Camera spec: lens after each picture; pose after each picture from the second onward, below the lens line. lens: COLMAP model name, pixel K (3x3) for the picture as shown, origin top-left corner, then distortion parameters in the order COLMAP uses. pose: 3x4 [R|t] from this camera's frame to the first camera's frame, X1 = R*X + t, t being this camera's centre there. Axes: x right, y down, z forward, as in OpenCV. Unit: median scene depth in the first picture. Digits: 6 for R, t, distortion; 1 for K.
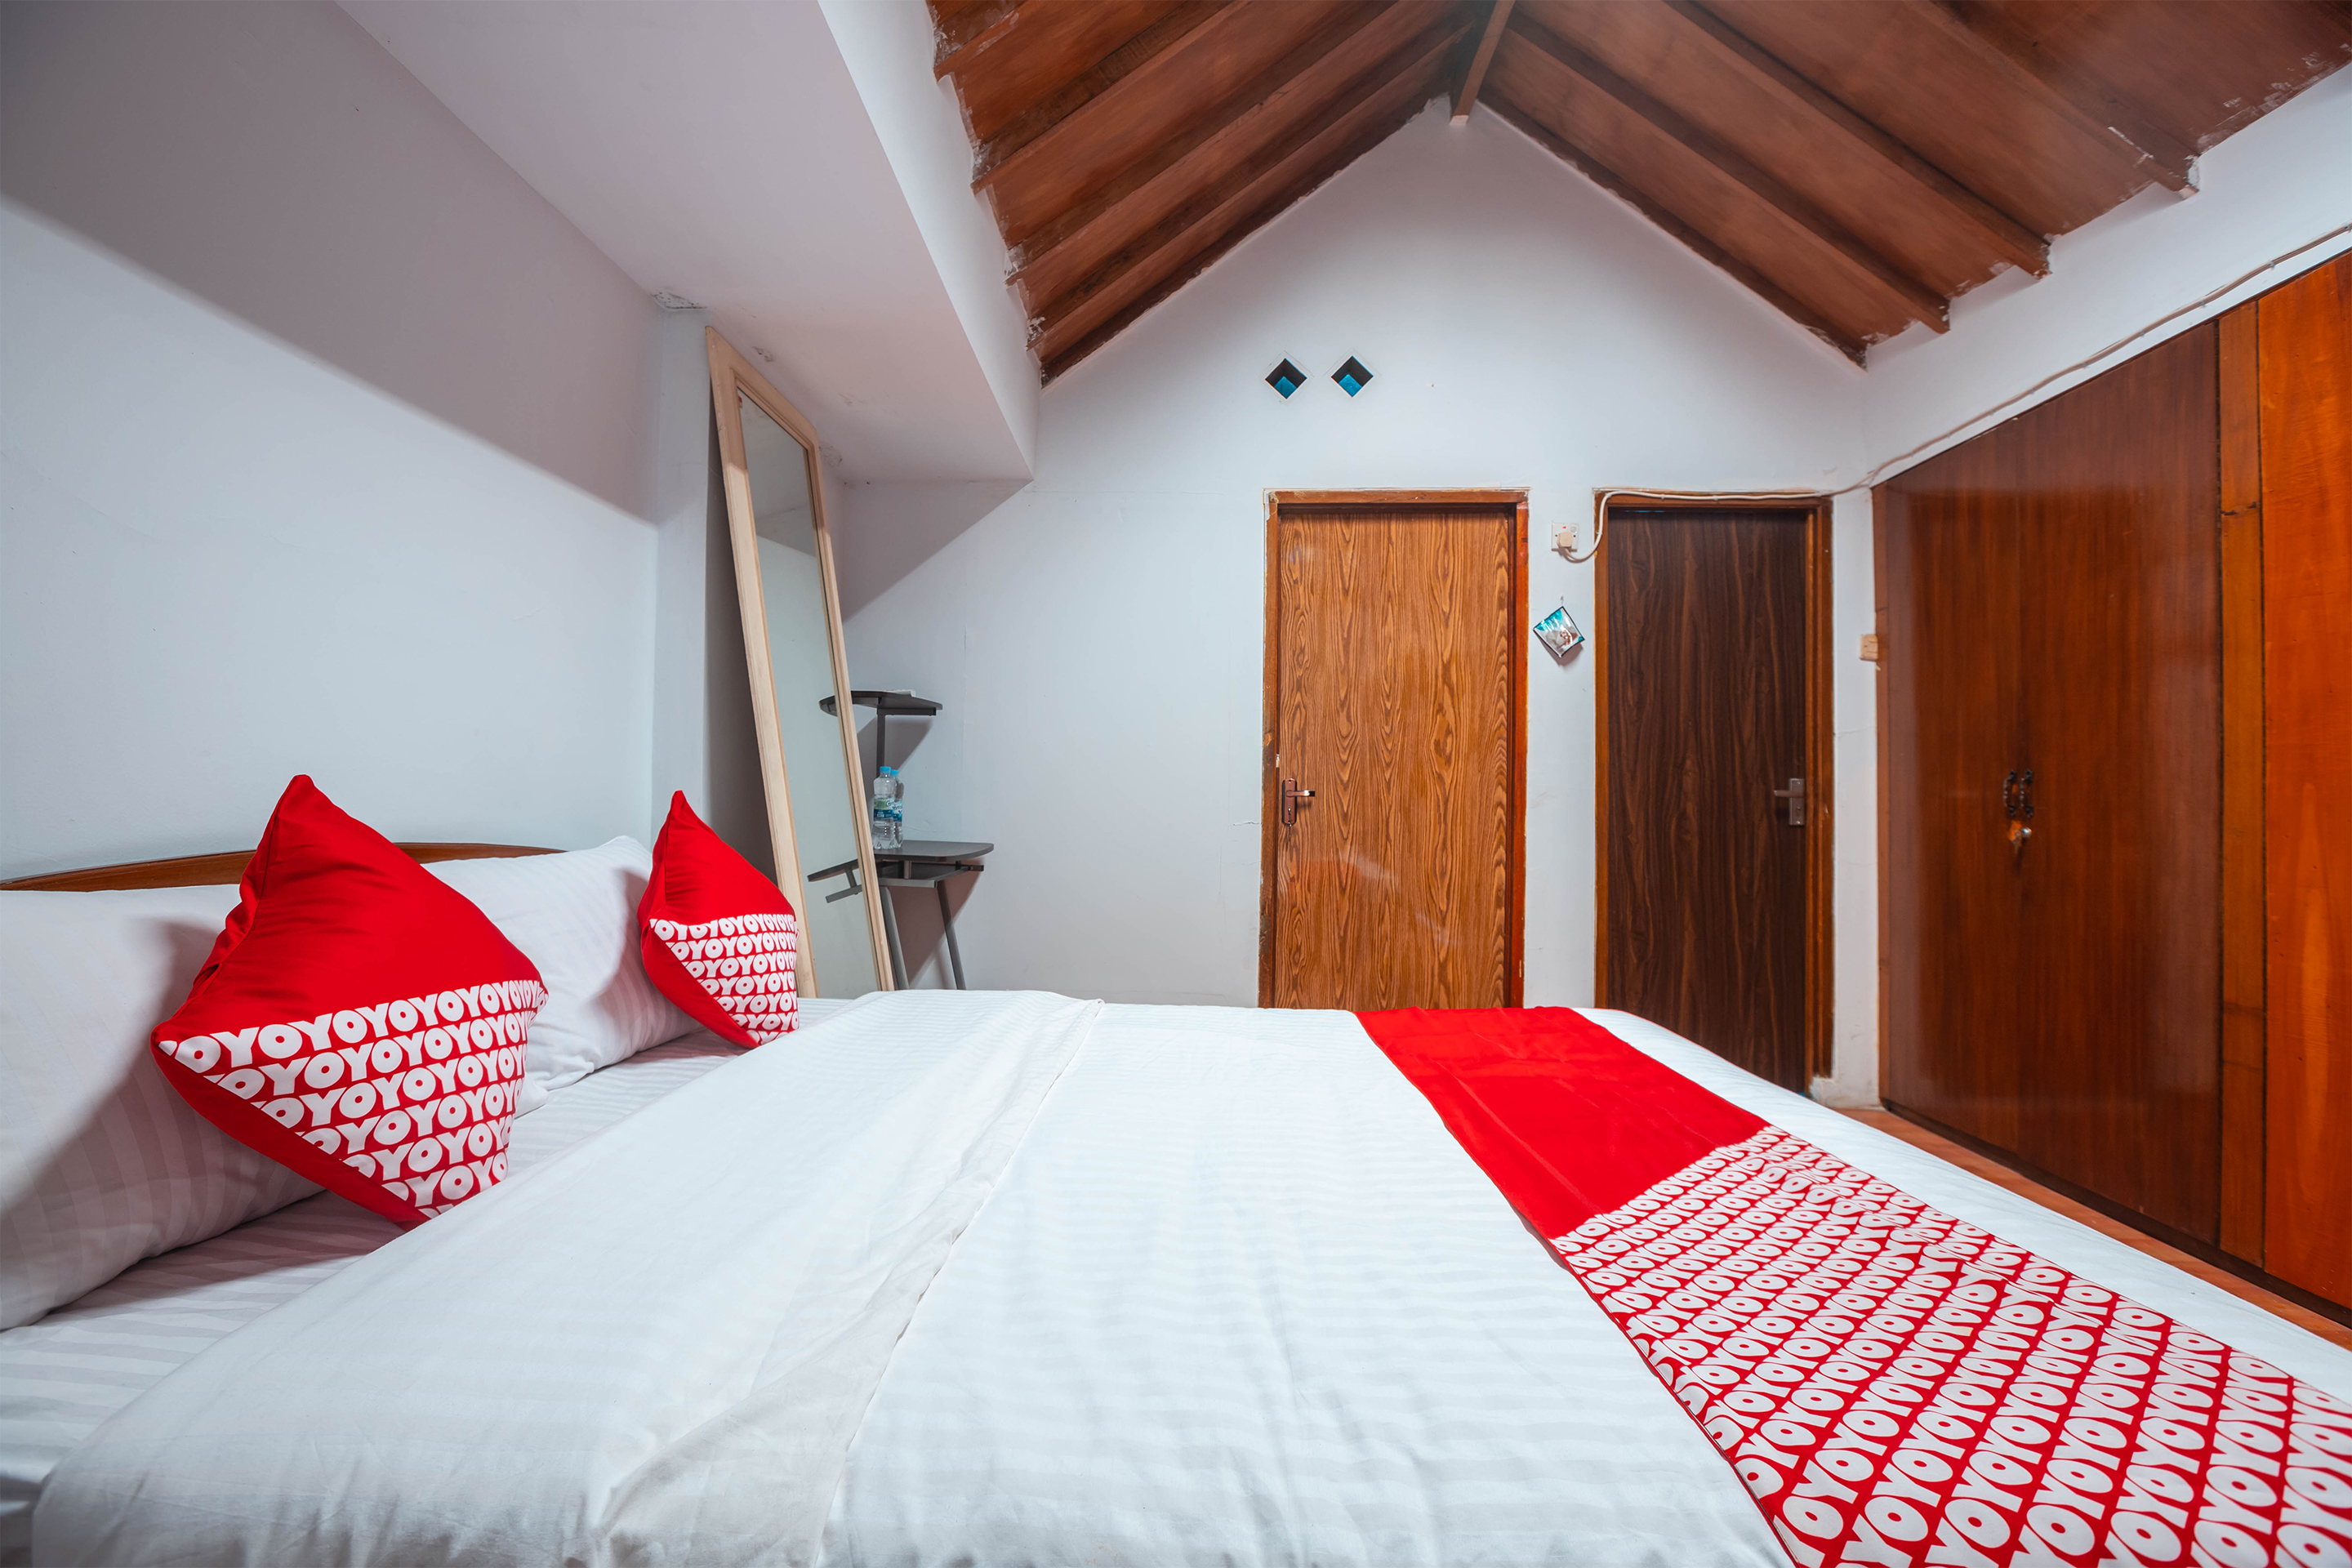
lens RADIAL K [[1109.5, 0, 1184.0], [0, 1109.5, 771.1], [0, 0, 1]] dist [-0.038368, 0.006926]
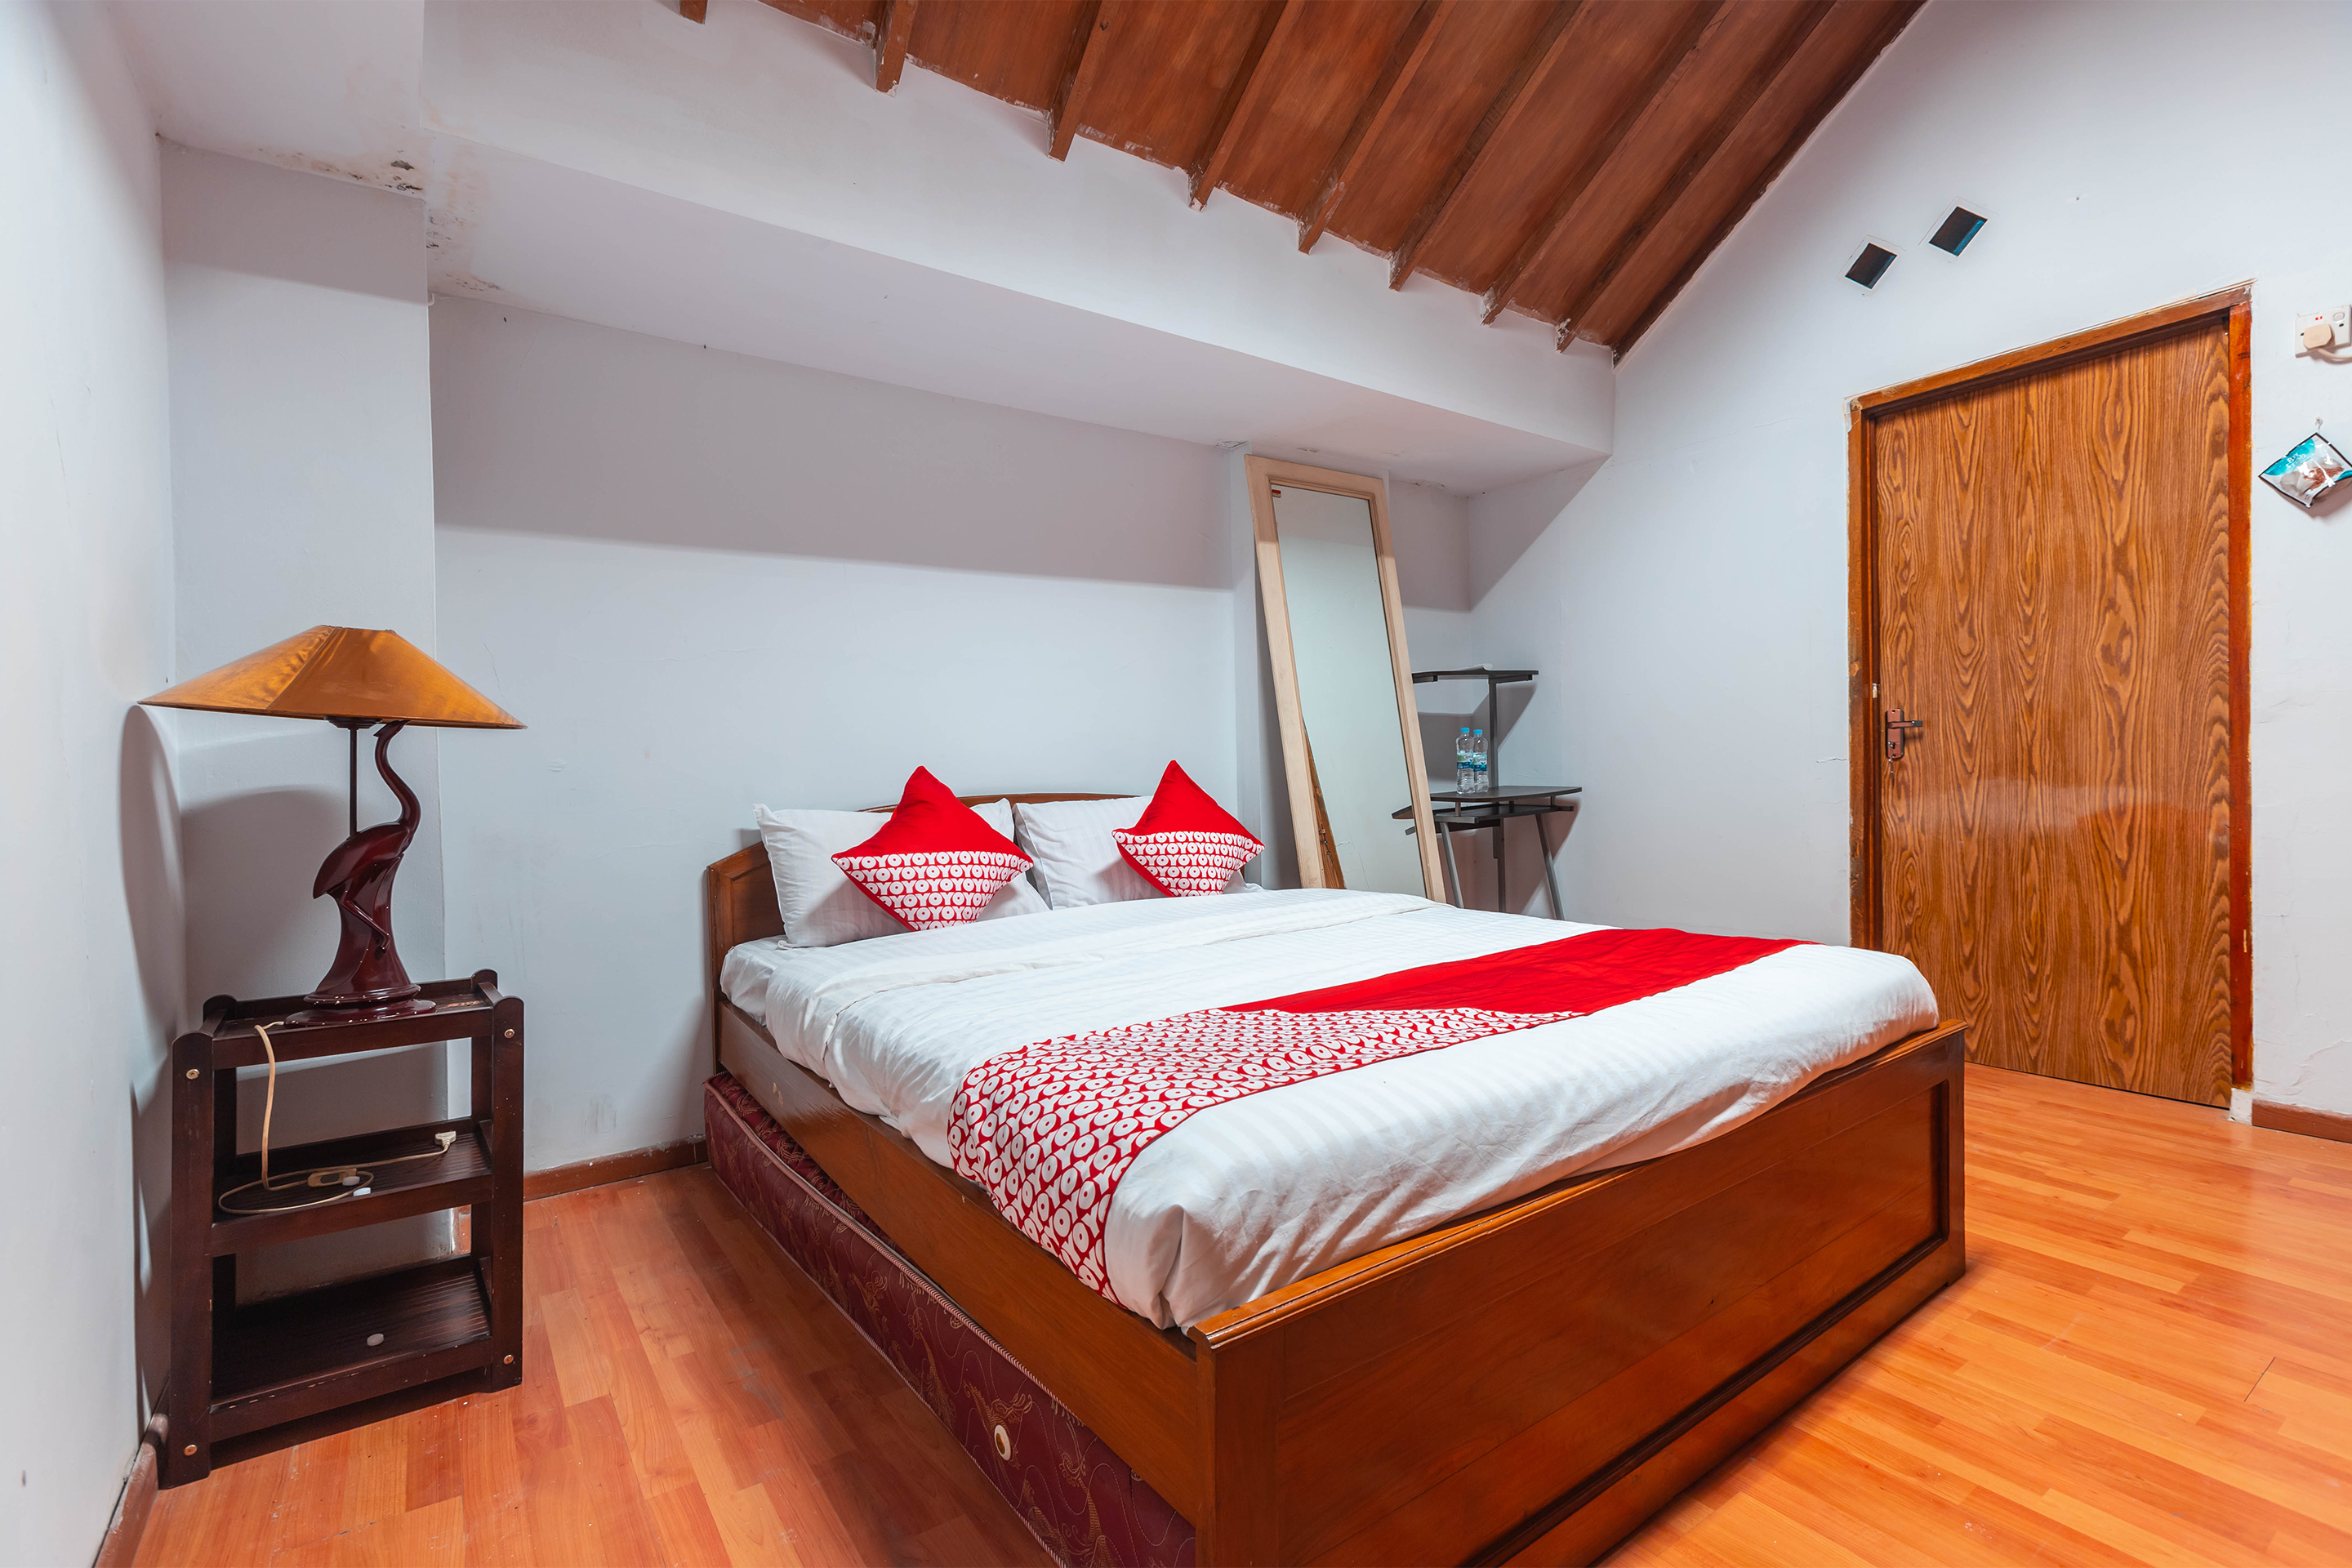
lens RADIAL K [[1109.5, 0, 1163.8], [0, 1109.5, 767.8], [0, 0, 1]] dist [-0.038368, 0.006926]
pose [[0.575359, -0.038469, -0.816996, 0.474560], [0.067966, 0.997687, 0.000888, 0.013282], [0.815072, -0.056039, 0.576643, -0.003890]]
